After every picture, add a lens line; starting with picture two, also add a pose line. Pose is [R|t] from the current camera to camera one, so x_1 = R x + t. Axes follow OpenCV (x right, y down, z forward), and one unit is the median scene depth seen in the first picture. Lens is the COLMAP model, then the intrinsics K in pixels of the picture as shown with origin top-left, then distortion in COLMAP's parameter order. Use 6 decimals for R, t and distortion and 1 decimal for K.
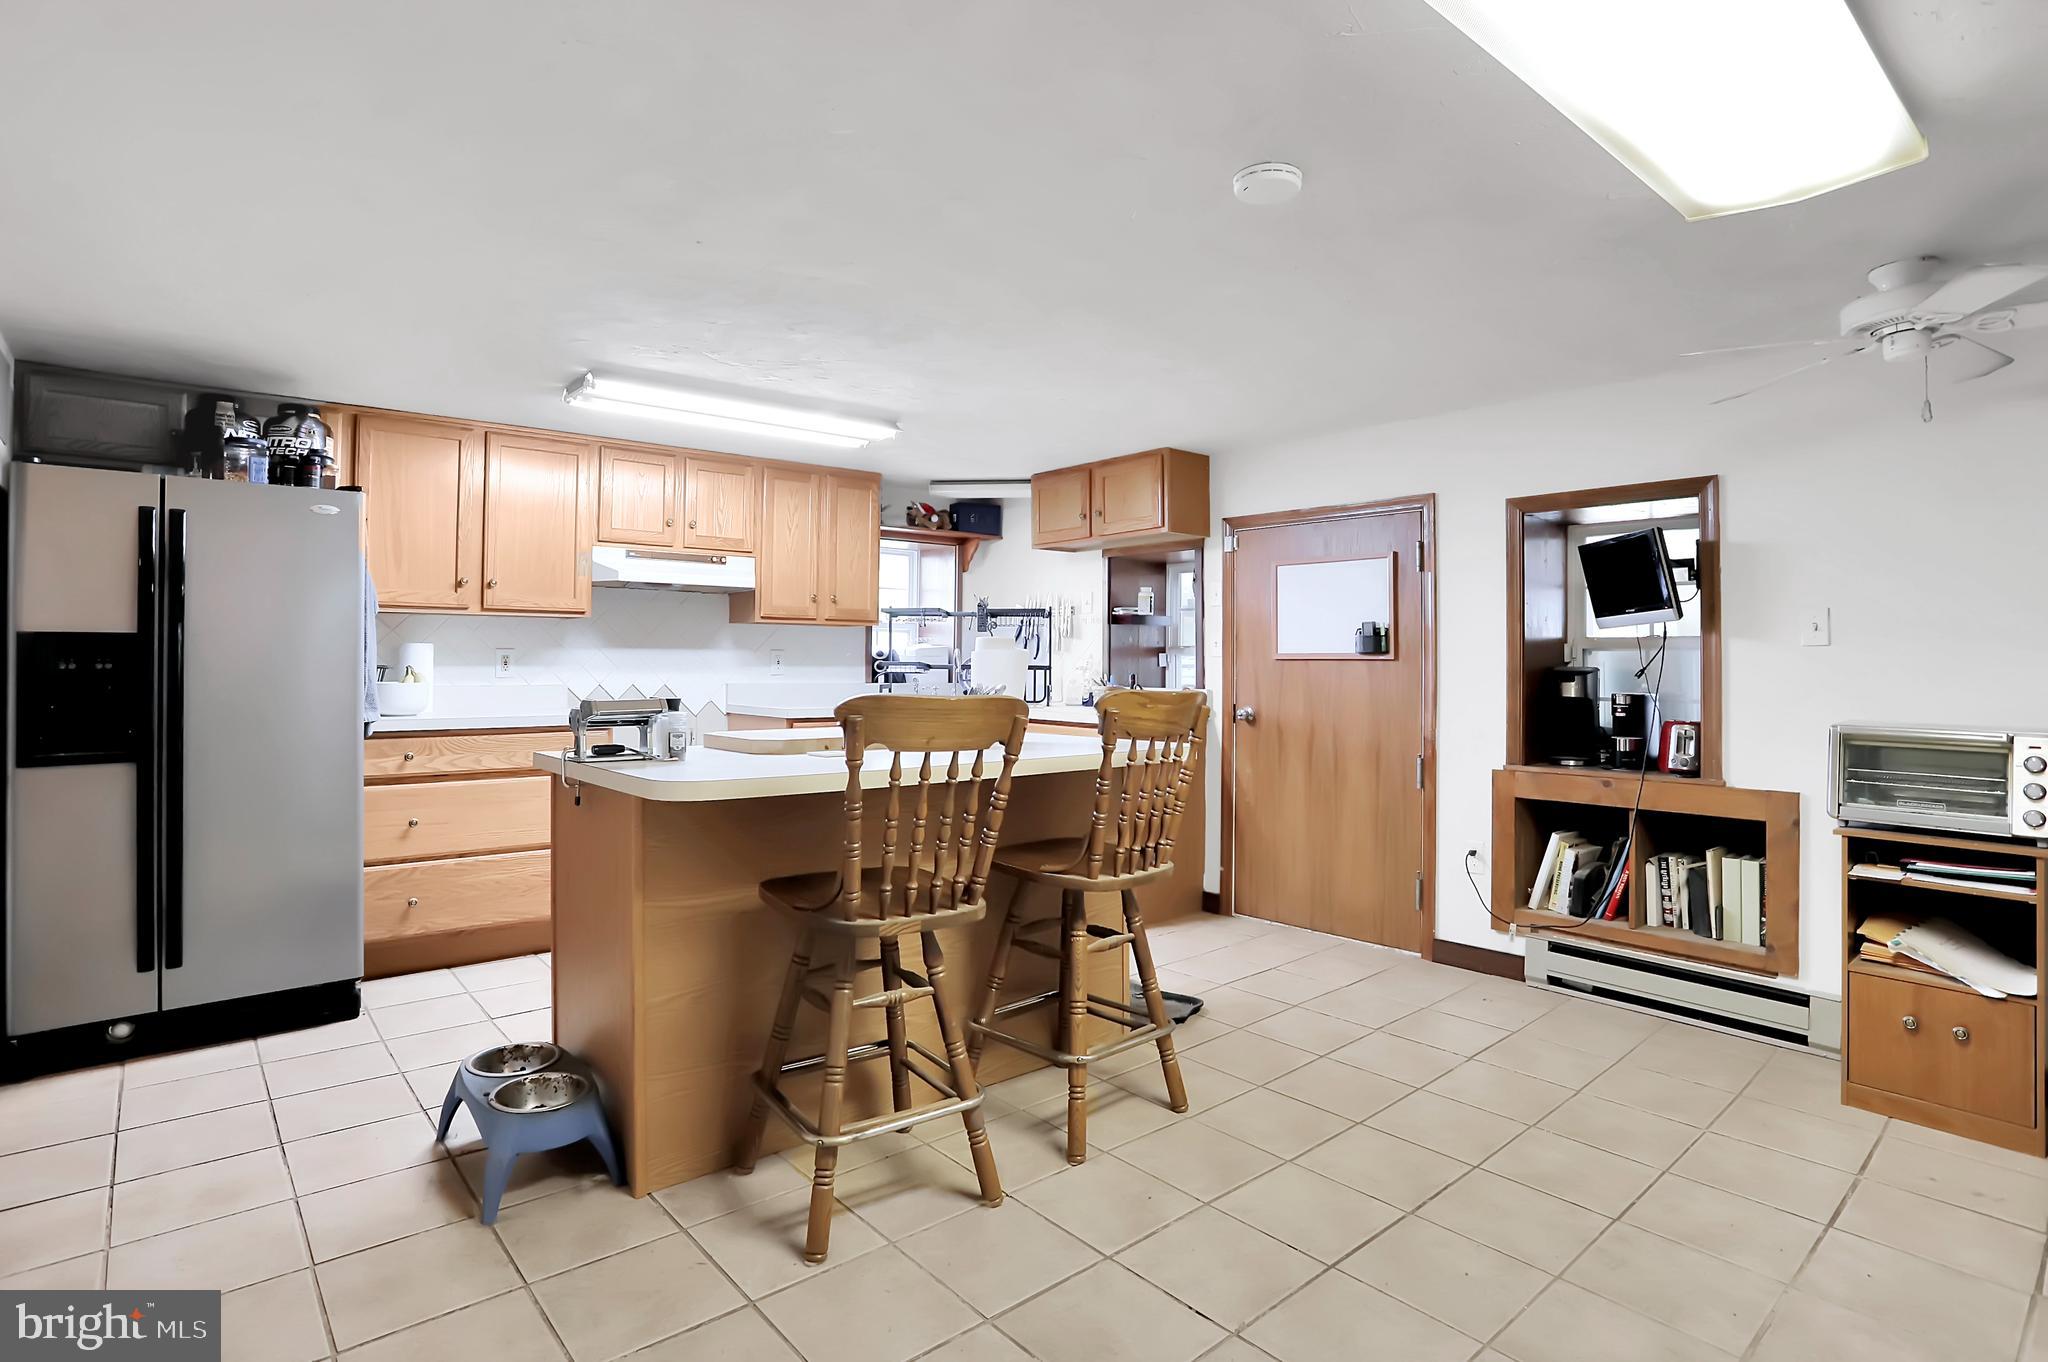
lens RADIAL K [[1068.6, 0, 979.2], [0, 1068.6, 658.0], [0, 0, 1]] dist [-0.000259, 0.000204]
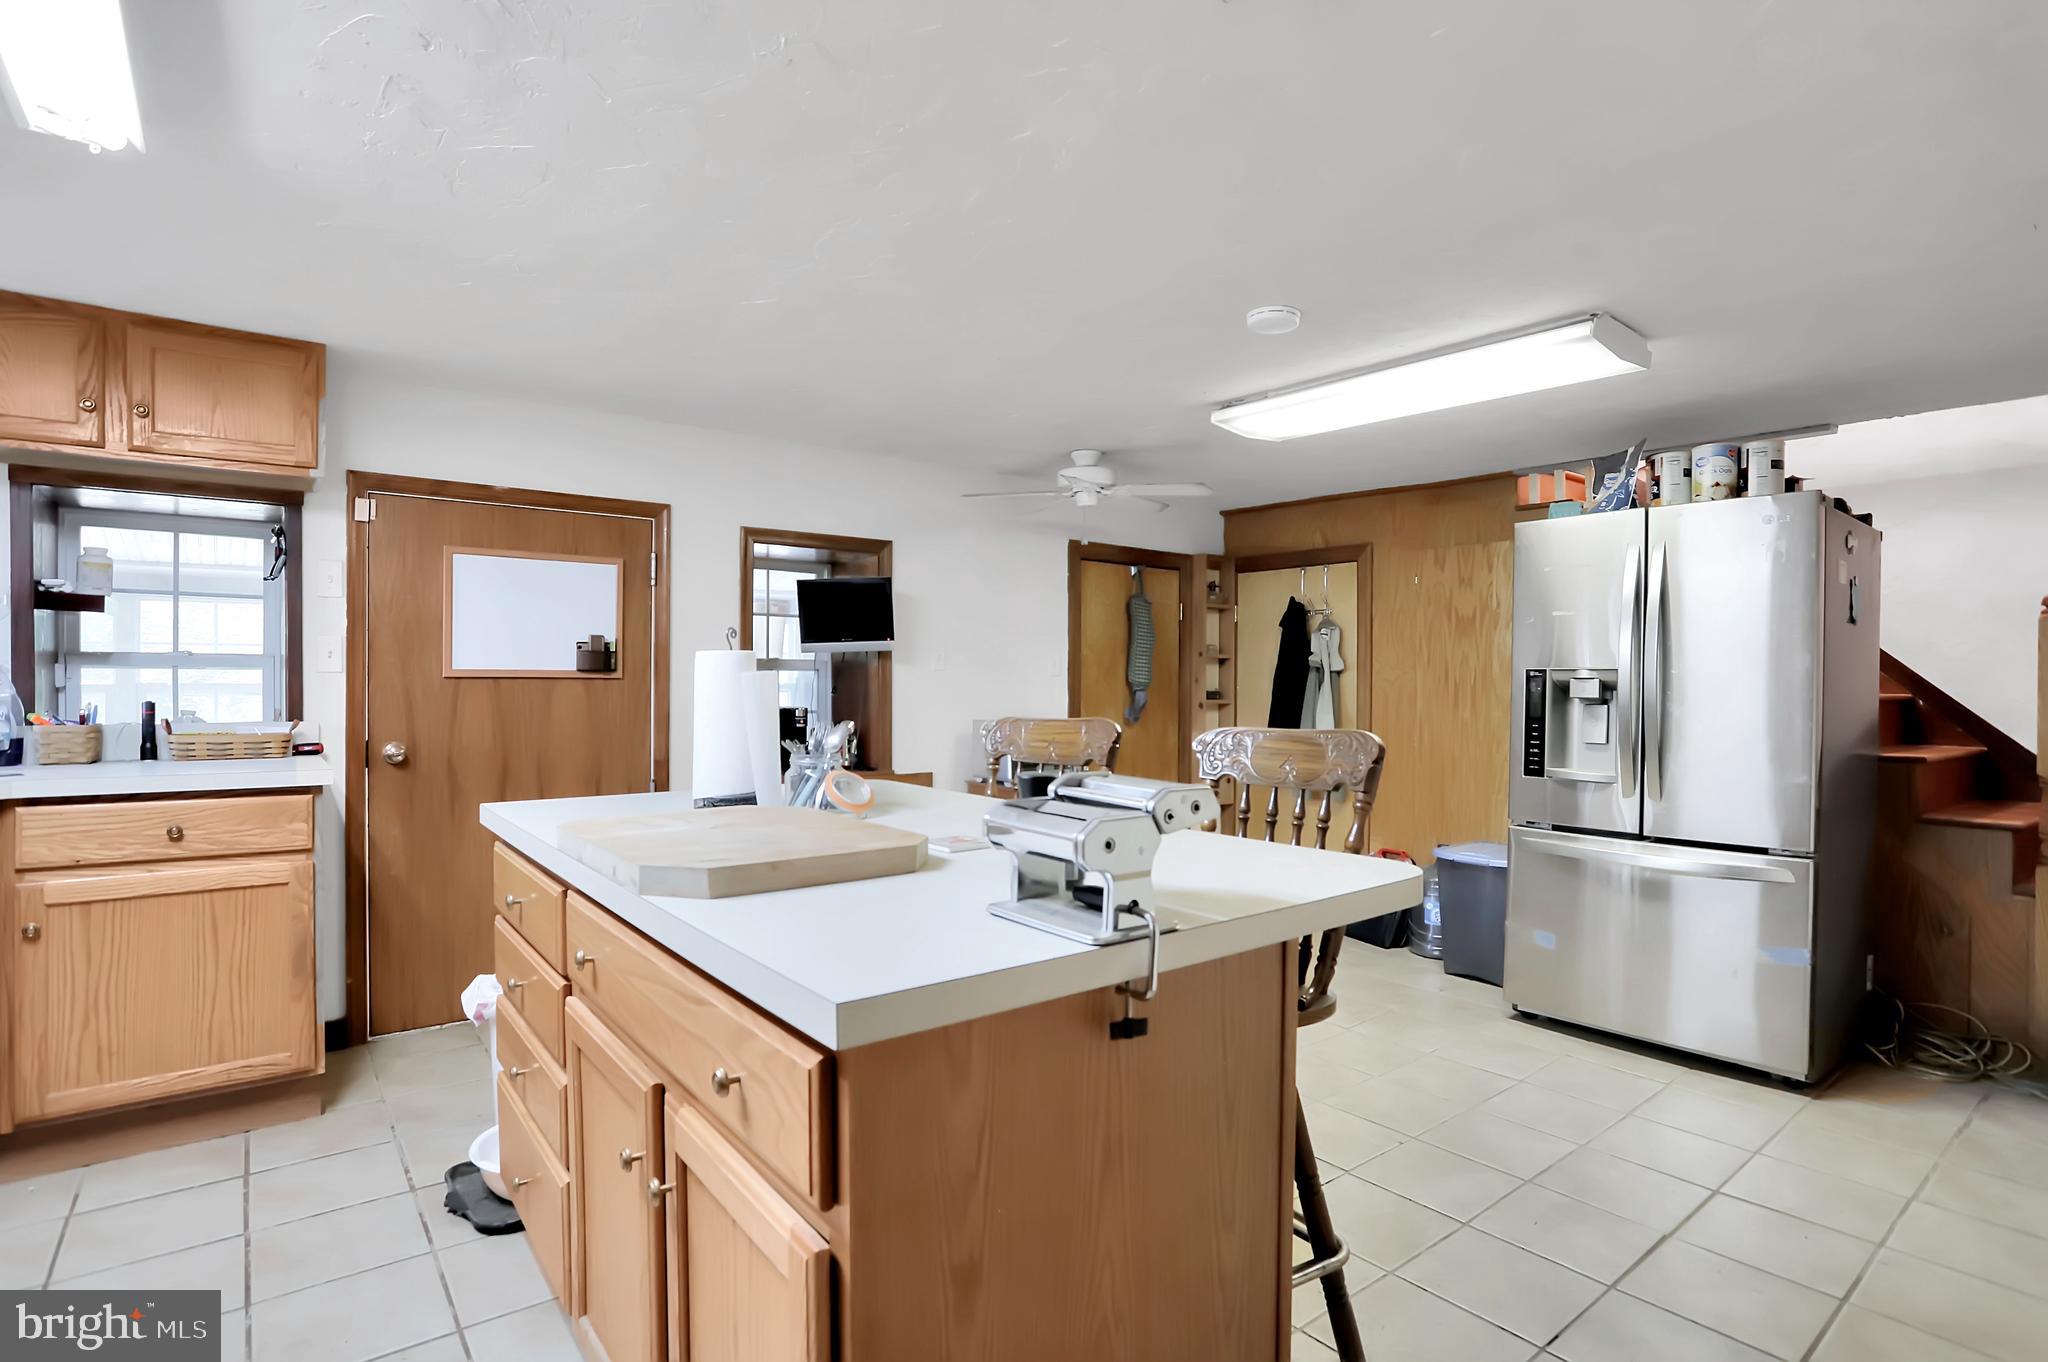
lens RADIAL K [[1019.4, 0, 1020.6], [0, 1019.4, 696.5], [0, 0, 1]] dist [-0.000988, 0.000111]
pose [[0.002487, -0.020927, 0.999778, -0.444190], [-0.011489, 0.999714, 0.020955, -0.004696], [-0.999931, -0.011539, 0.002246, 0.586720]]
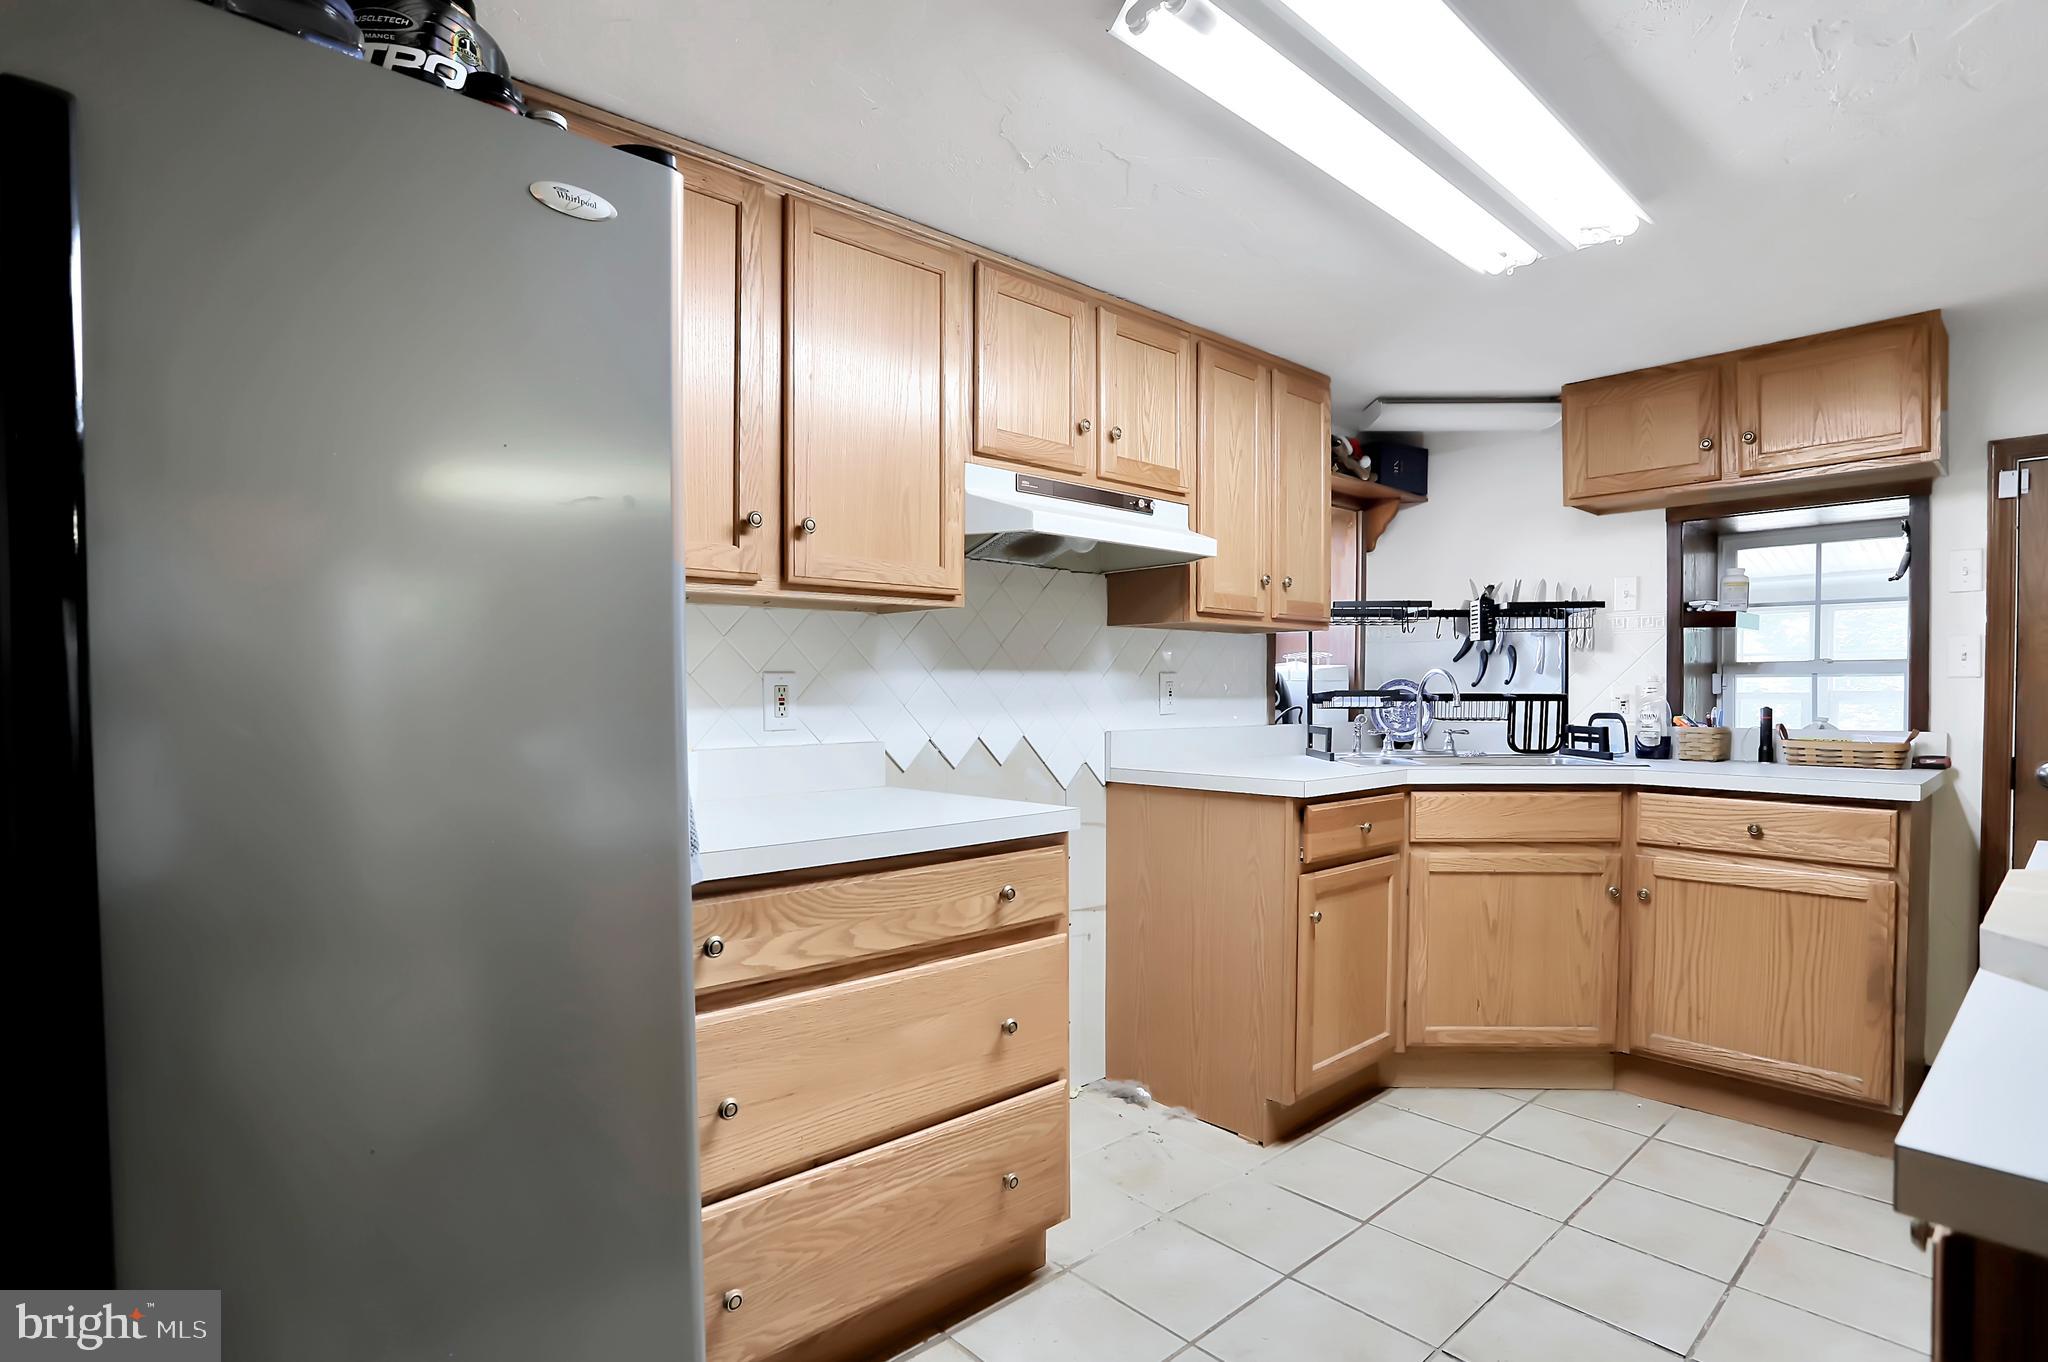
lens RADIAL K [[1033.4, 0, 1025.7], [0, 1033.4, 721.7], [0, 0, 1]] dist [-0.001671, 0.000682]
pose [[0.994123, -0.012324, 0.107555, -0.378237], [0.008170, 0.999207, 0.038969, -0.003319], [-0.107950, -0.037861, 0.993435, 0.504953]]
